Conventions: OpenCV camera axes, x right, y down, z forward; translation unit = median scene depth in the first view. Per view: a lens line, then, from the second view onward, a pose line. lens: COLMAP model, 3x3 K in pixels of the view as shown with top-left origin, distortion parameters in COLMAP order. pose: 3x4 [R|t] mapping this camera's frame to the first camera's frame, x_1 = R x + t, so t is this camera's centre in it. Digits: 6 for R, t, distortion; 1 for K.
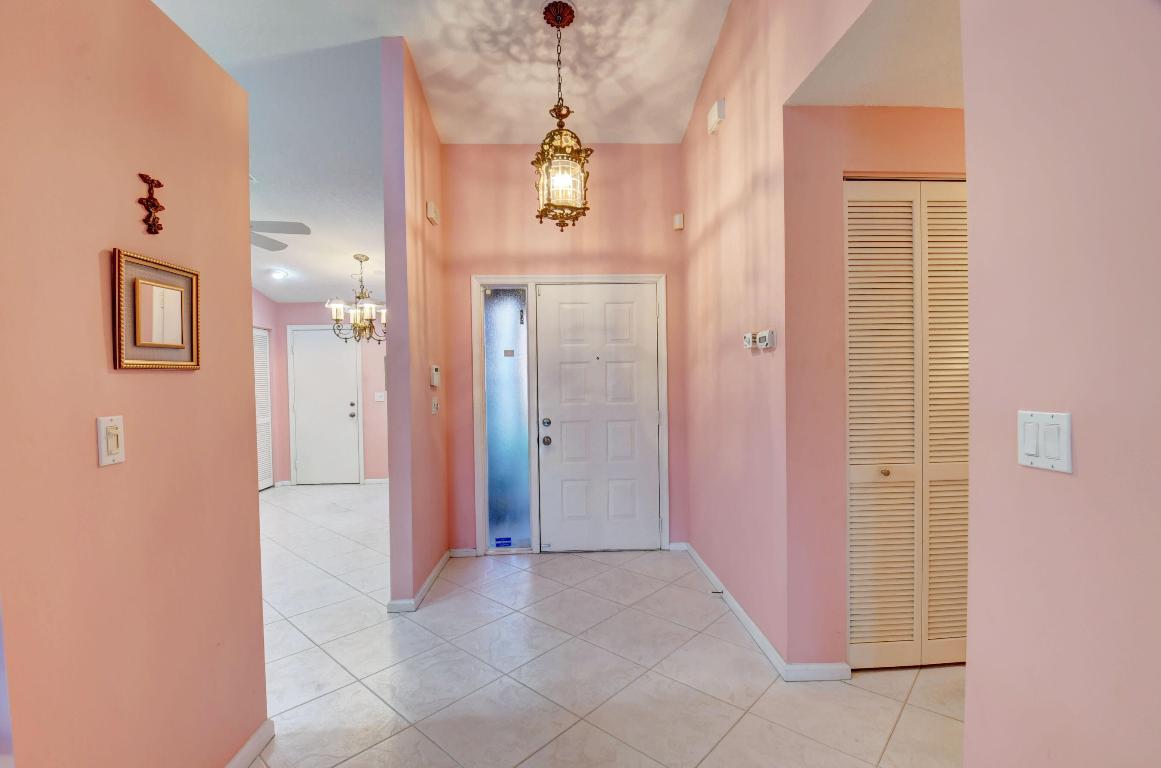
lens RADIAL K [[509.3, 0, 576.1], [0, 509.3, 391.1], [0, 0, 1]] dist [0.021363, -0.029682]
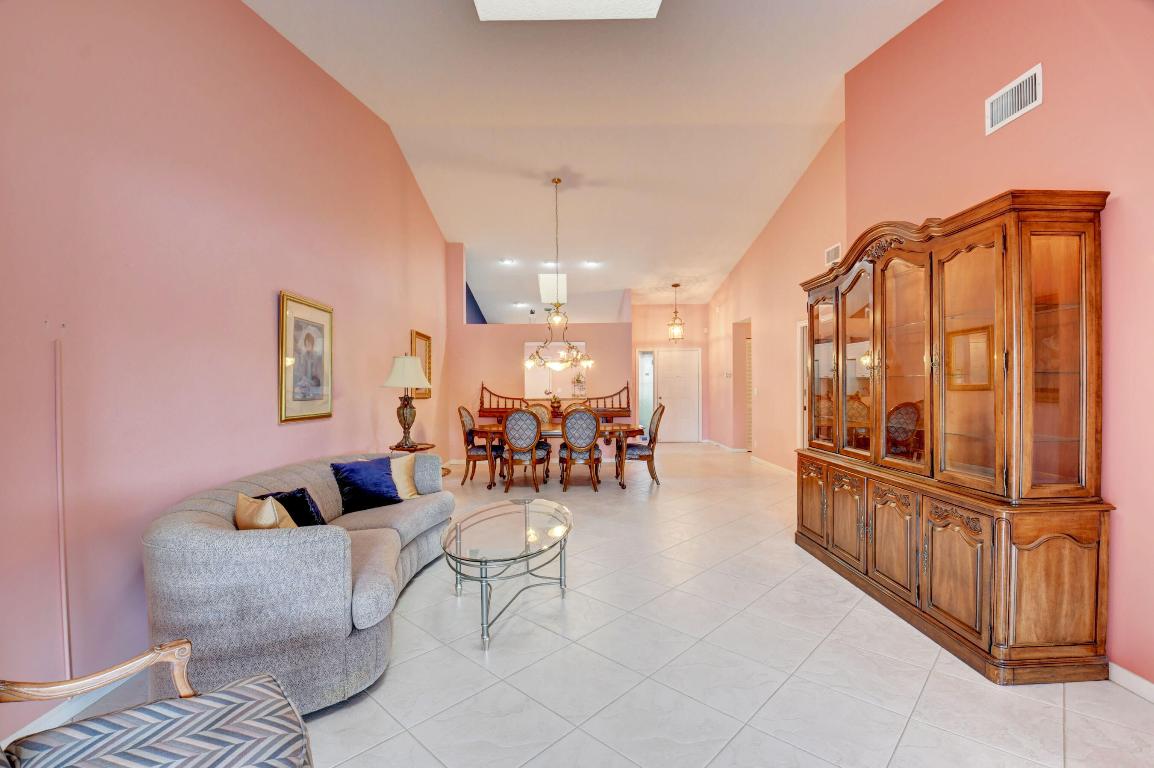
lens RADIAL K [[506.3, 0, 572.6], [0, 506.3, 391.1], [0, 0, 1]] dist [0.021363, -0.029682]
pose [[0.999475, 0.007170, -0.031593, -0.480463], [-0.007286, 0.999967, -0.003567, 0.036773], [0.031567, 0.003796, 0.999494, -1.974352]]
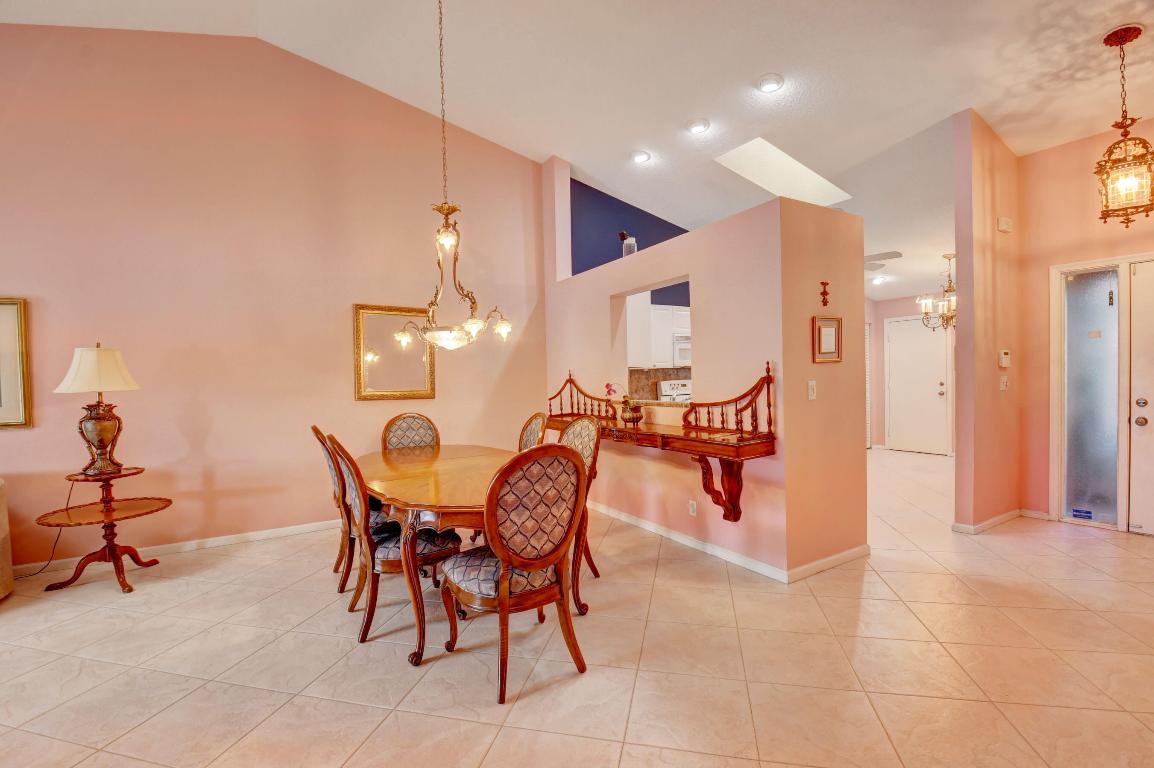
lens RADIAL K [[495.6, 0, 578.0], [0, 495.6, 391.6], [0, 0, 1]] dist [-0.026239, -0.000735]
pose [[0.476844, 0.029448, -0.878494, 0.231825], [0.003997, 0.999356, 0.035669, 0.002184], [0.878979, -0.020519, 0.476419, -0.400371]]
